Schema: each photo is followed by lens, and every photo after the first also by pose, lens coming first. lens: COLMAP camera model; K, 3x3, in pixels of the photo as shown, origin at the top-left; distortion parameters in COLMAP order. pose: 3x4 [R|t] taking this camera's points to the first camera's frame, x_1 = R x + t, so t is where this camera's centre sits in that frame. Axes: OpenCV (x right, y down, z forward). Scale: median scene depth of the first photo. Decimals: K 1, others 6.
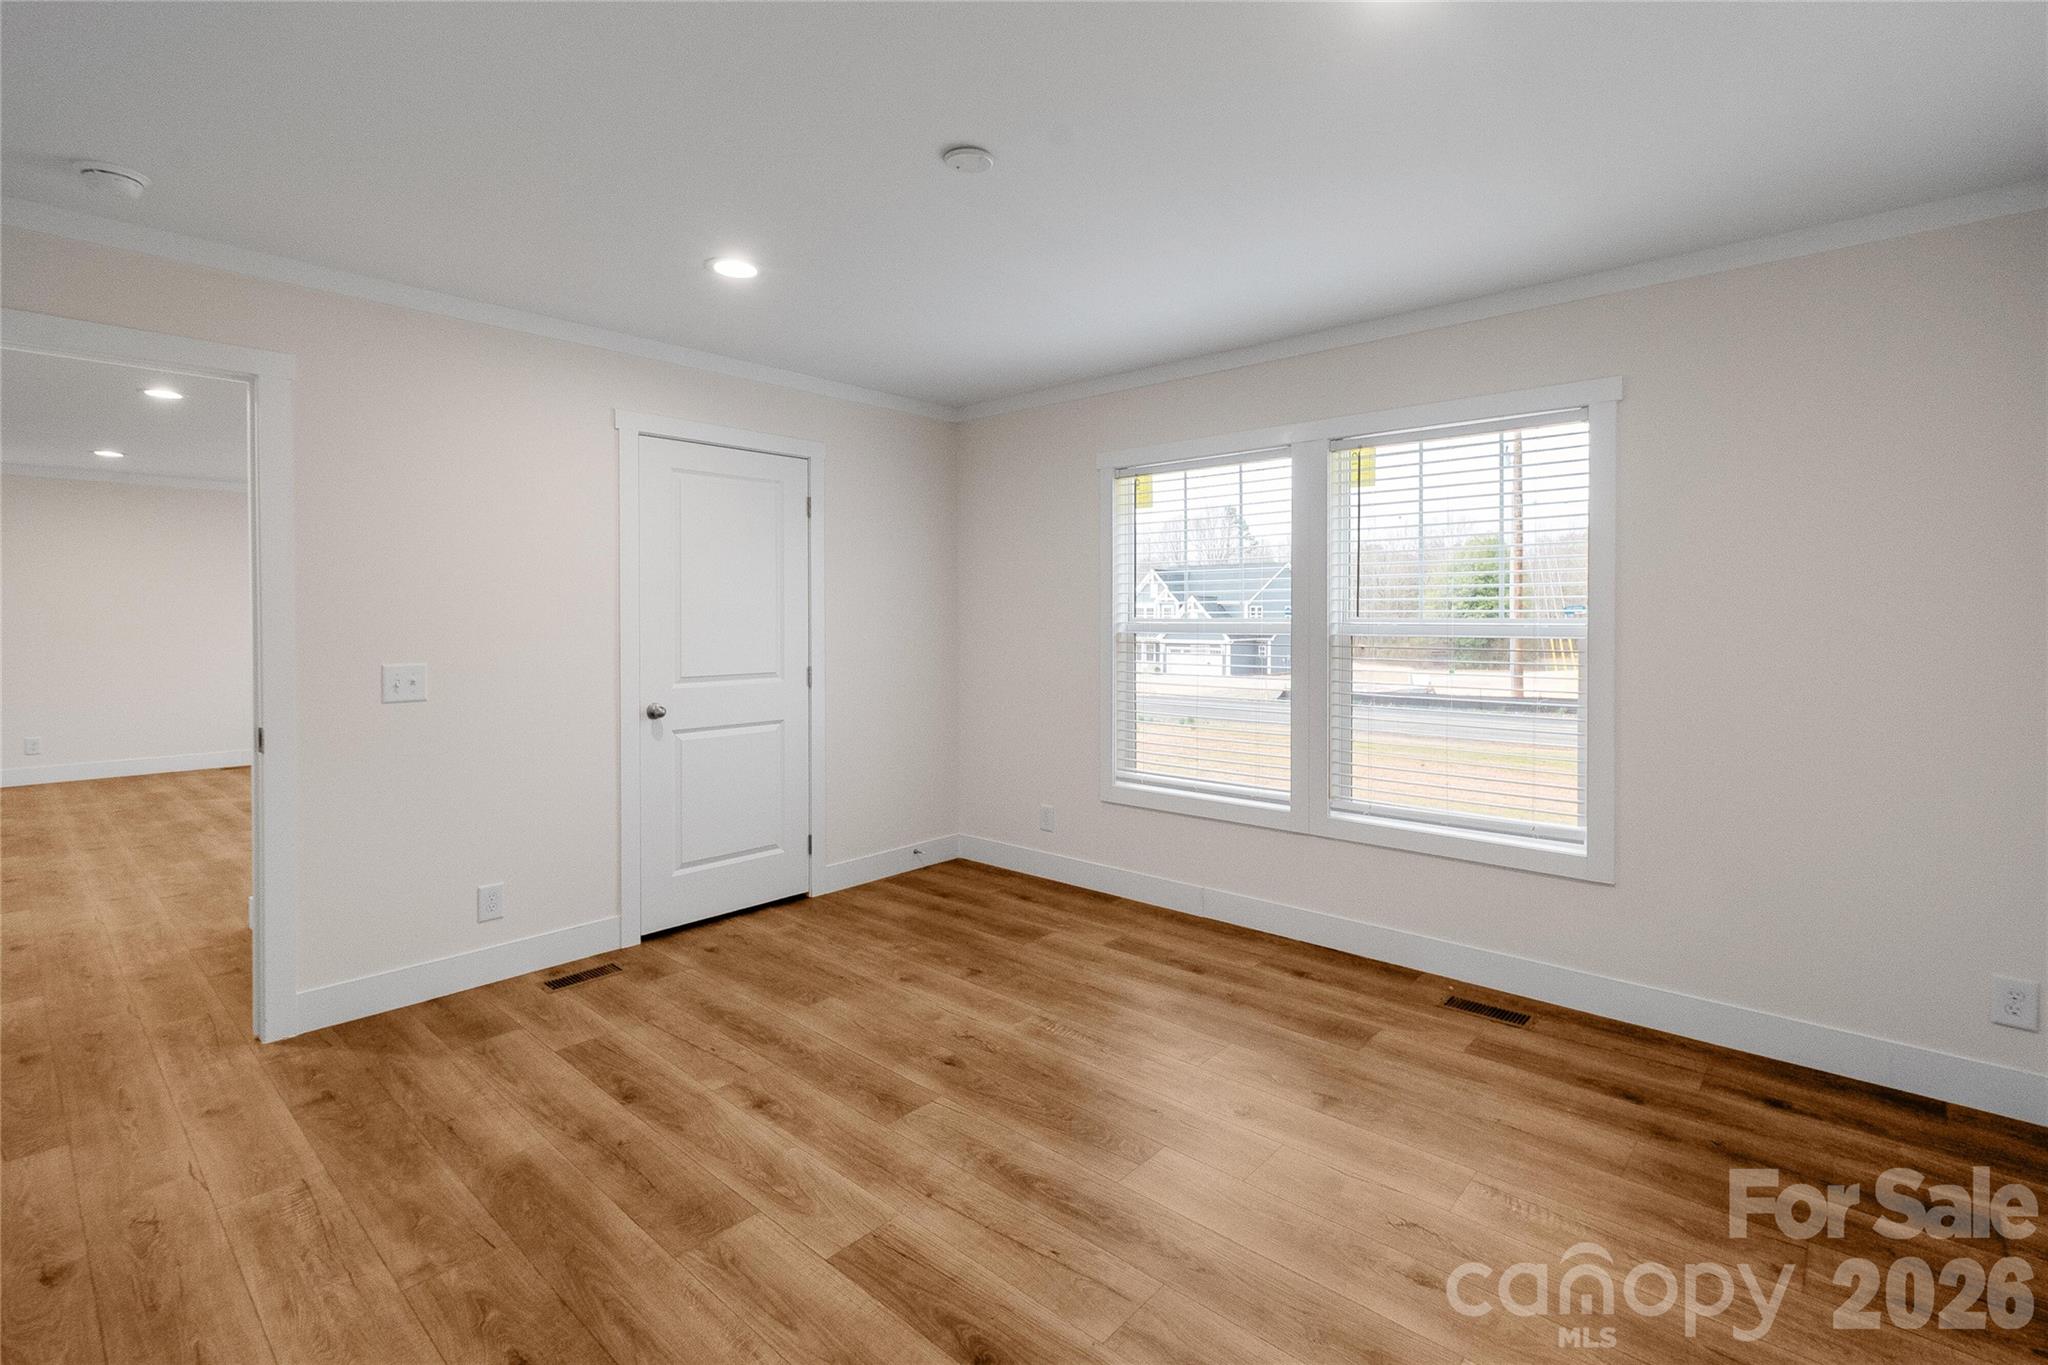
lens RADIAL K [[928.4, 0, 1041.2], [0, 928.4, 677.0], [0, 0, 1]] dist [0.010958, -0.004917]
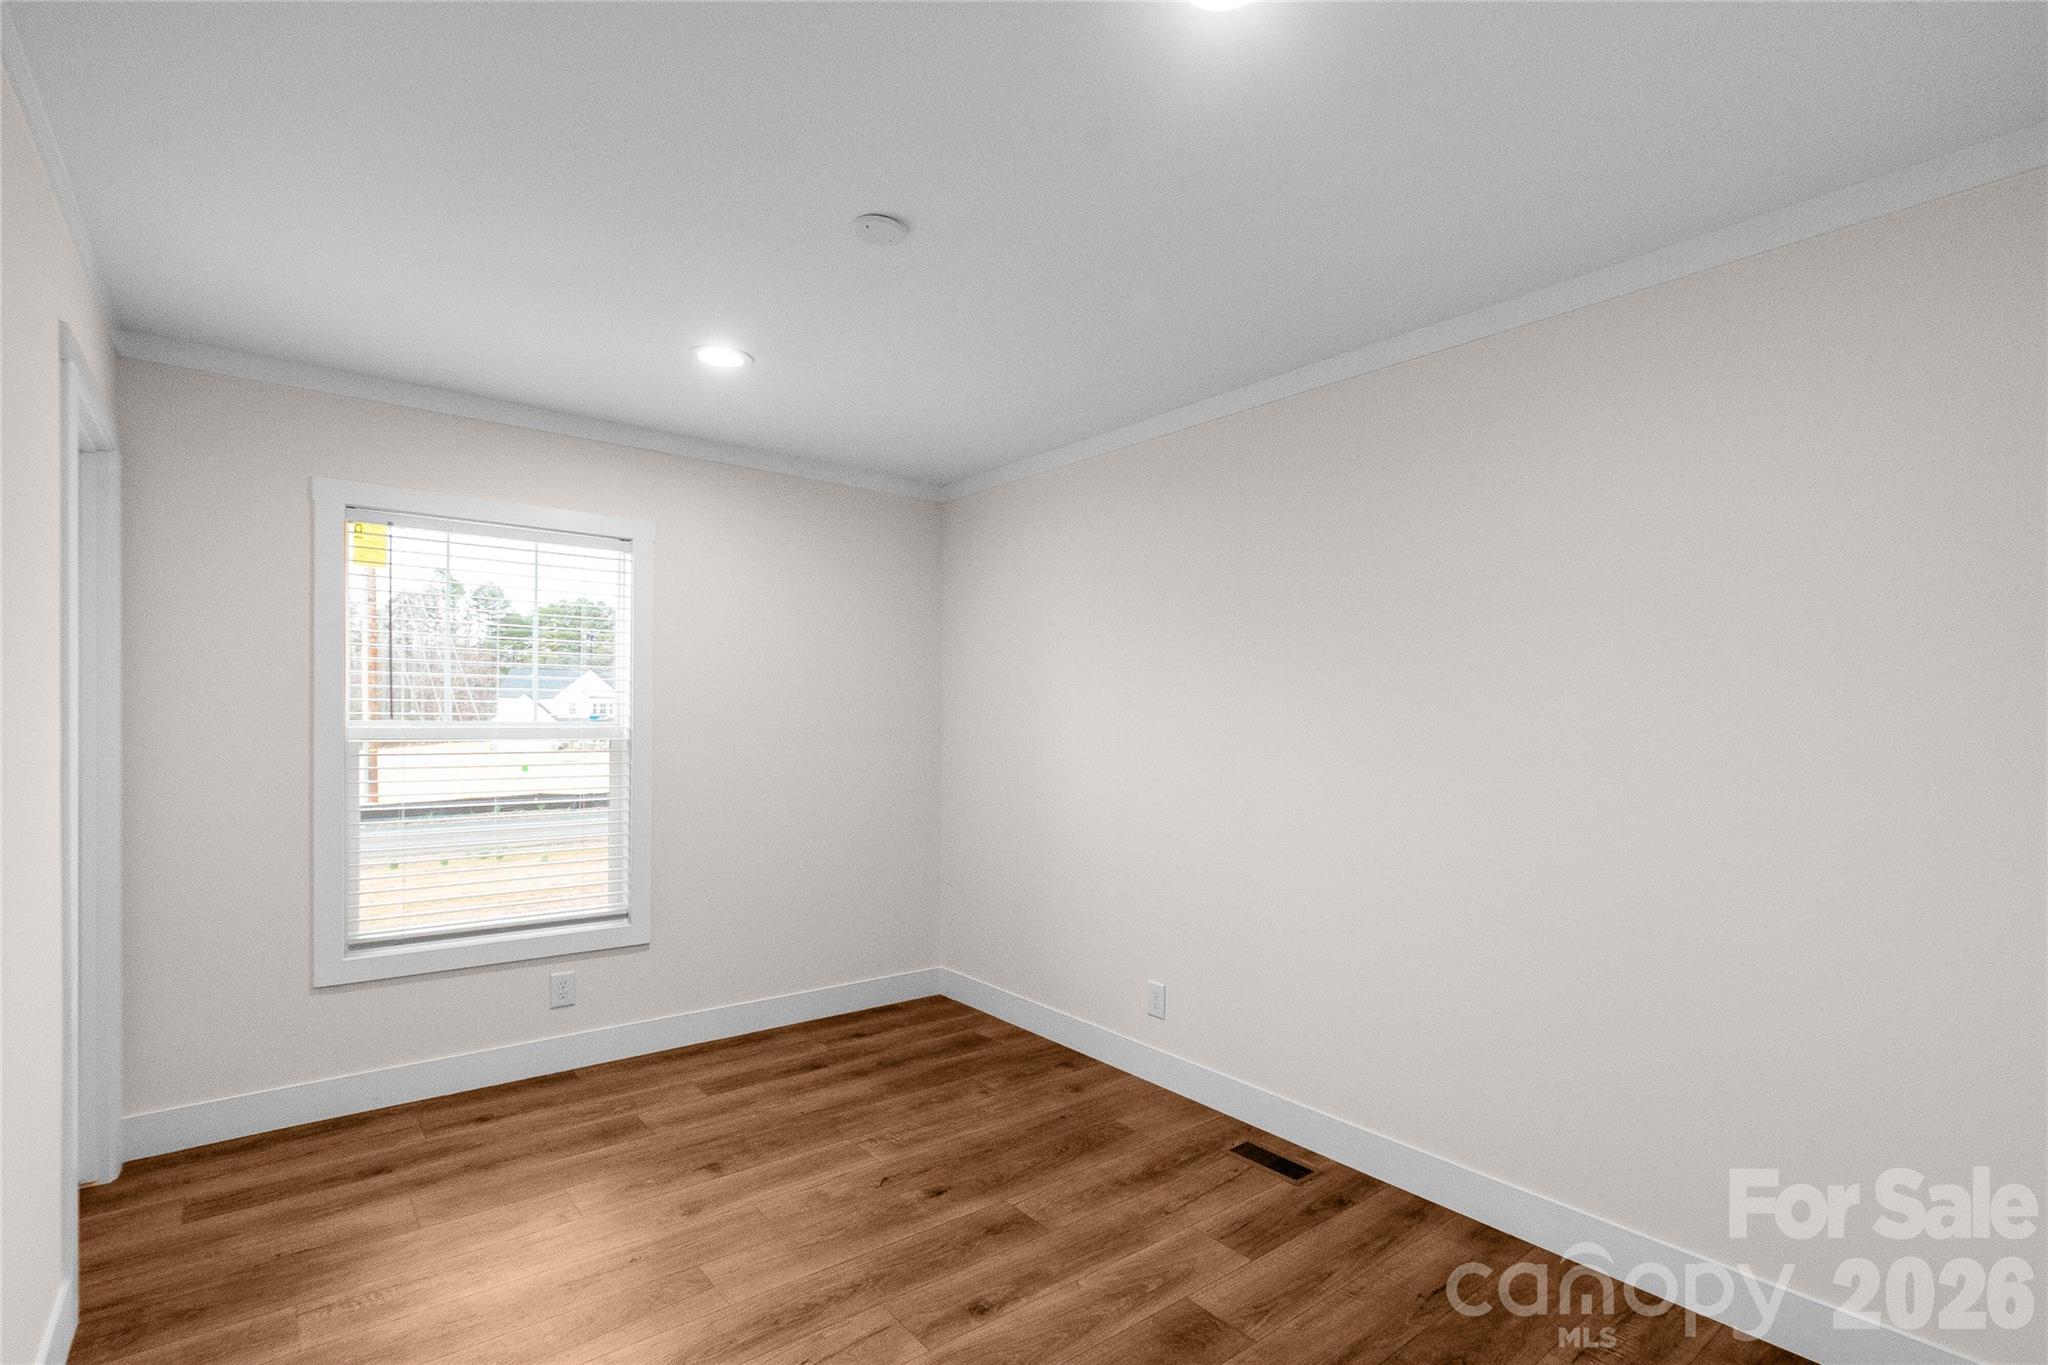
lens RADIAL K [[928.4, 0, 1040.7], [0, 928.4, 734.0], [0, 0, 1]] dist [0.010958, -0.004917]
pose [[0.158829, -0.003548, 0.987300, -0.557268], [0.048834, 0.998798, -0.004267, -0.020995], [-0.986098, 0.048892, 0.158812, 0.339967]]
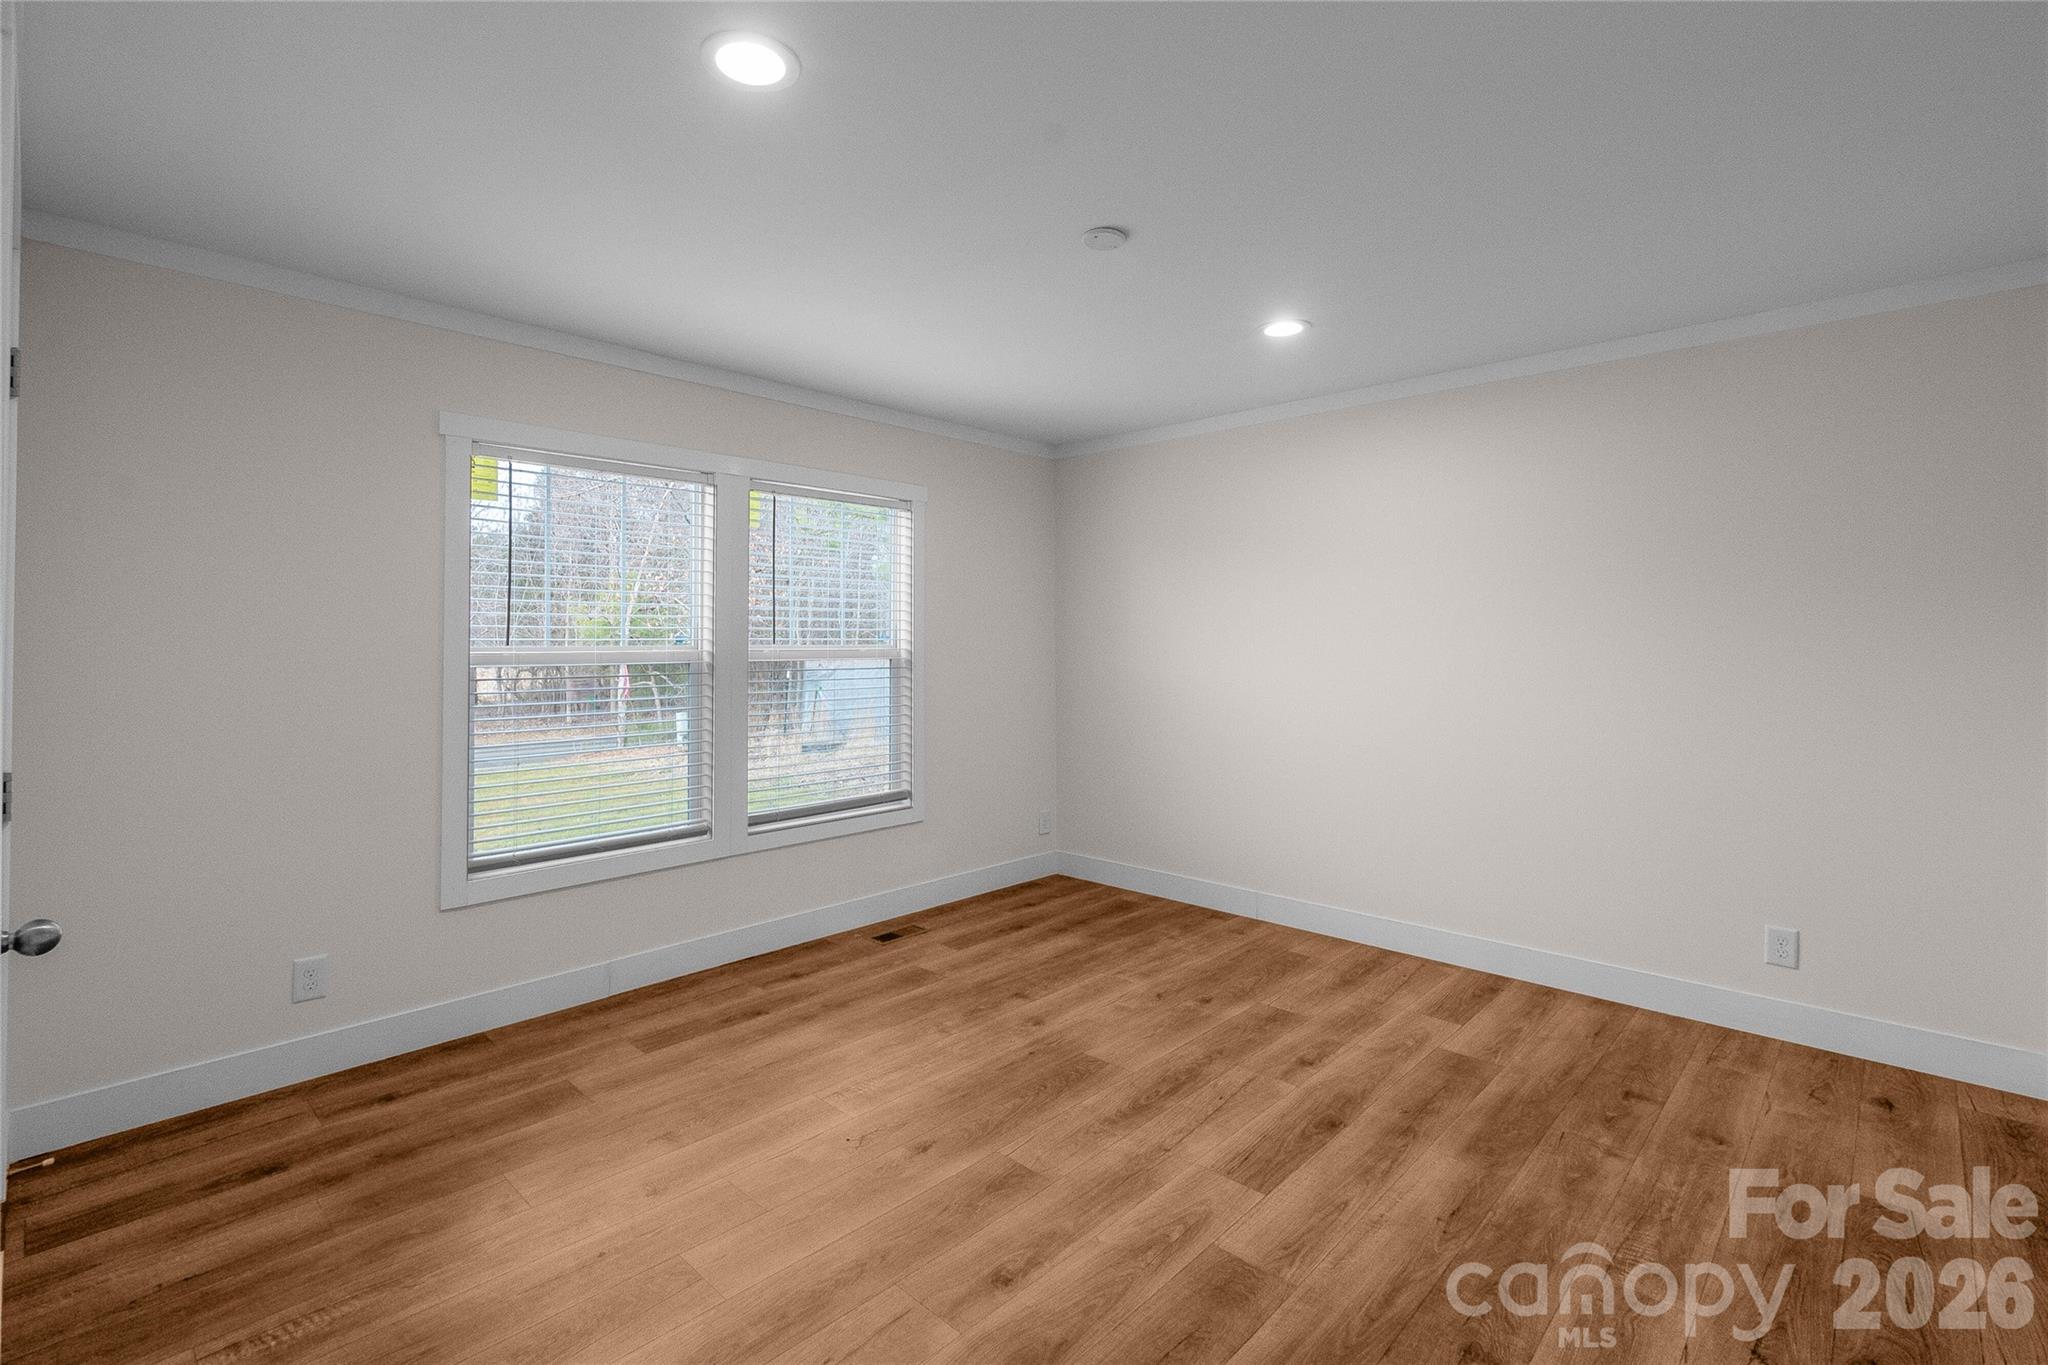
lens RADIAL K [[928.4, 0, 1010.7], [0, 928.4, 671.5], [0, 0, 1]] dist [0.010958, -0.004917]
pose [[0.040747, -0.029530, 0.998733, -0.830942], [0.065904, 0.997466, 0.026804, -0.046891], [-0.996994, 0.064729, 0.042590, 0.735293]]
